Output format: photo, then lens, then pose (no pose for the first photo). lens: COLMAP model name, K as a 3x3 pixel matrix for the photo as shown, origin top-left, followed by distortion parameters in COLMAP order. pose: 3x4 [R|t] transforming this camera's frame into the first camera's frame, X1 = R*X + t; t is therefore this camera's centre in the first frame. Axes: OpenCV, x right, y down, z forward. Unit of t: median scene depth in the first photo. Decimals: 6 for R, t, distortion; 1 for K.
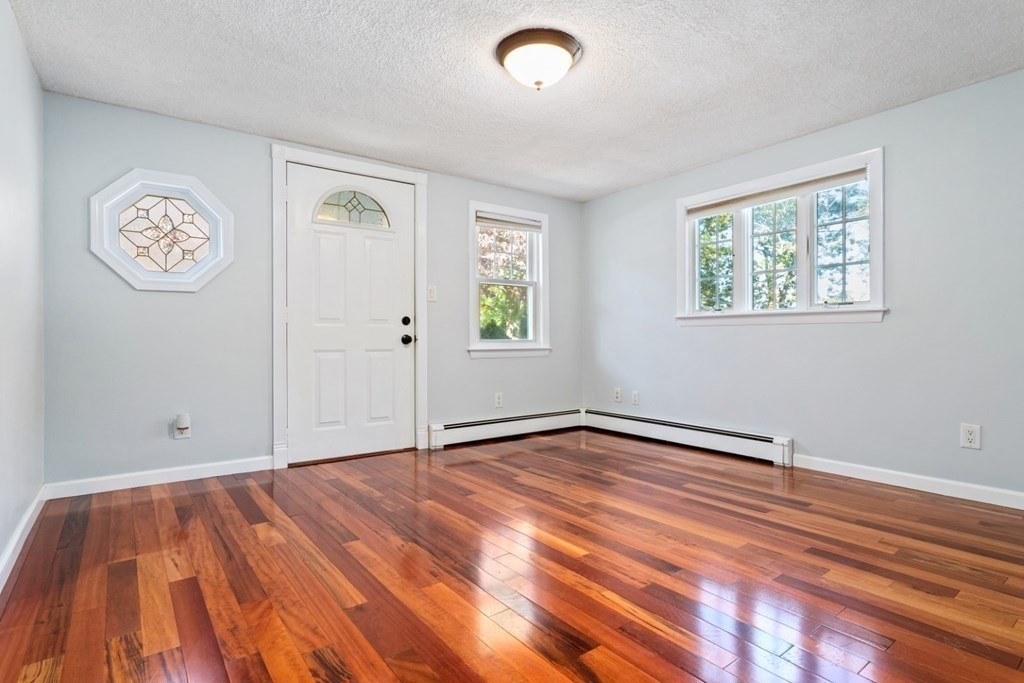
lens RADIAL K [[500.1, 0, 512.3], [0, 500.1, 343.7], [0, 0, 1]] dist [-0.001047, 0.005144]
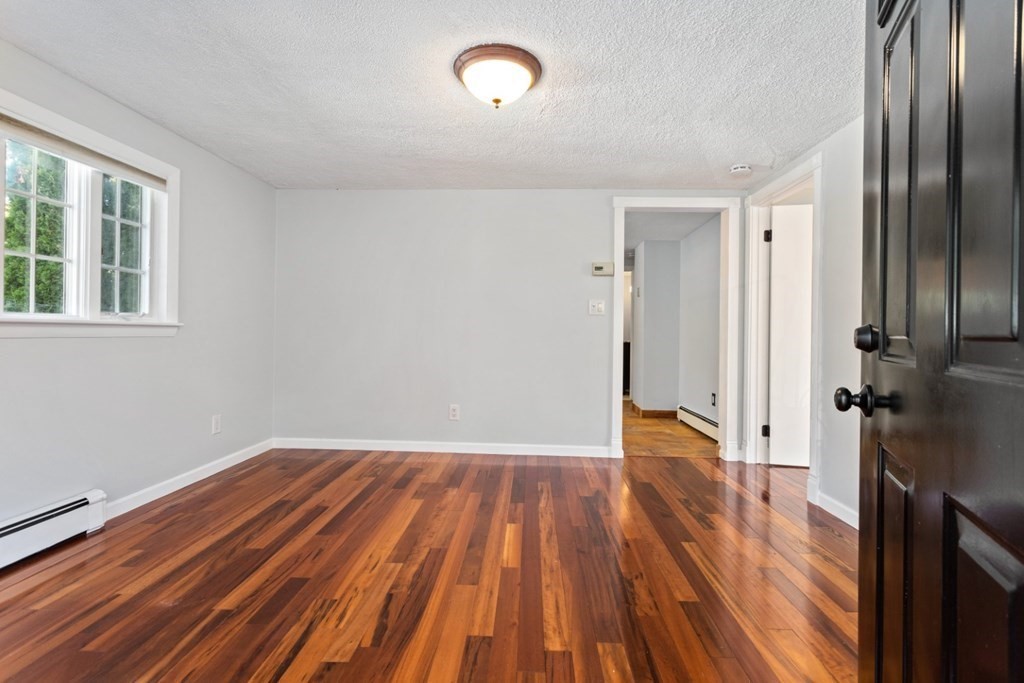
lens RADIAL K [[500.1, 0, 512.9], [0, 500.1, 331.9], [0, 0, 1]] dist [-0.001047, 0.005144]
pose [[-0.774932, -0.005726, 0.632019, -0.519013], [-0.002564, 0.999979, 0.005917, -0.068639], [-0.632040, 0.002965, -0.774930, 1.528696]]
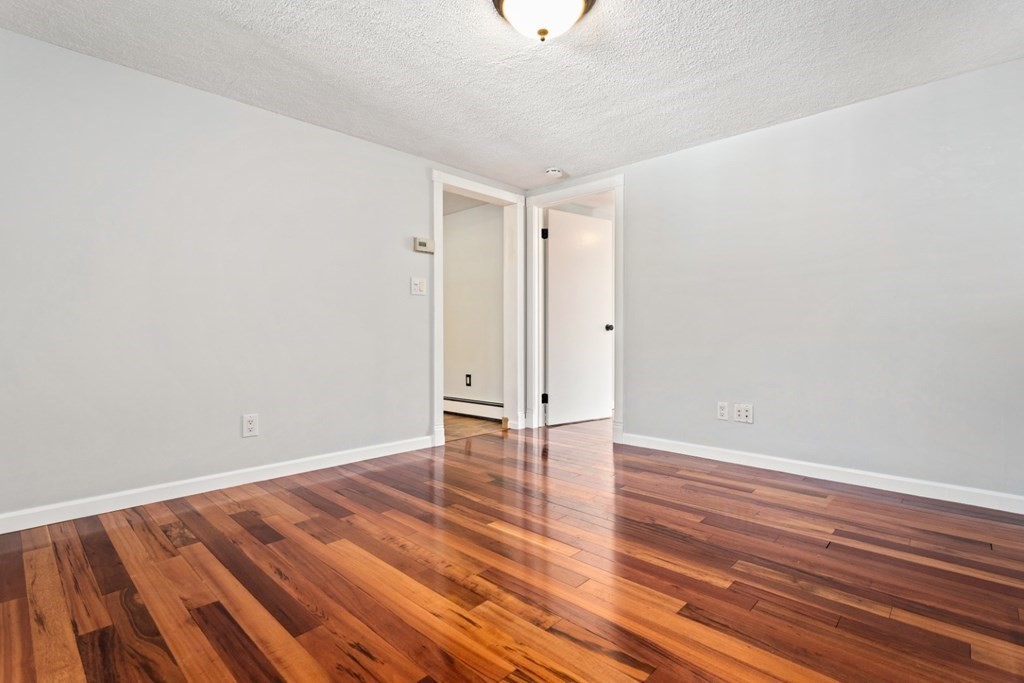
lens RADIAL K [[500.1, 0, 526.0], [0, 500.1, 342.6], [0, 0, 1]] dist [-0.001047, 0.005144]
pose [[-0.981657, 0.009014, -0.190444, 0.213831], [0.002968, 0.999483, 0.032011, -0.022524], [0.190634, 0.030859, -0.981176, 1.616340]]
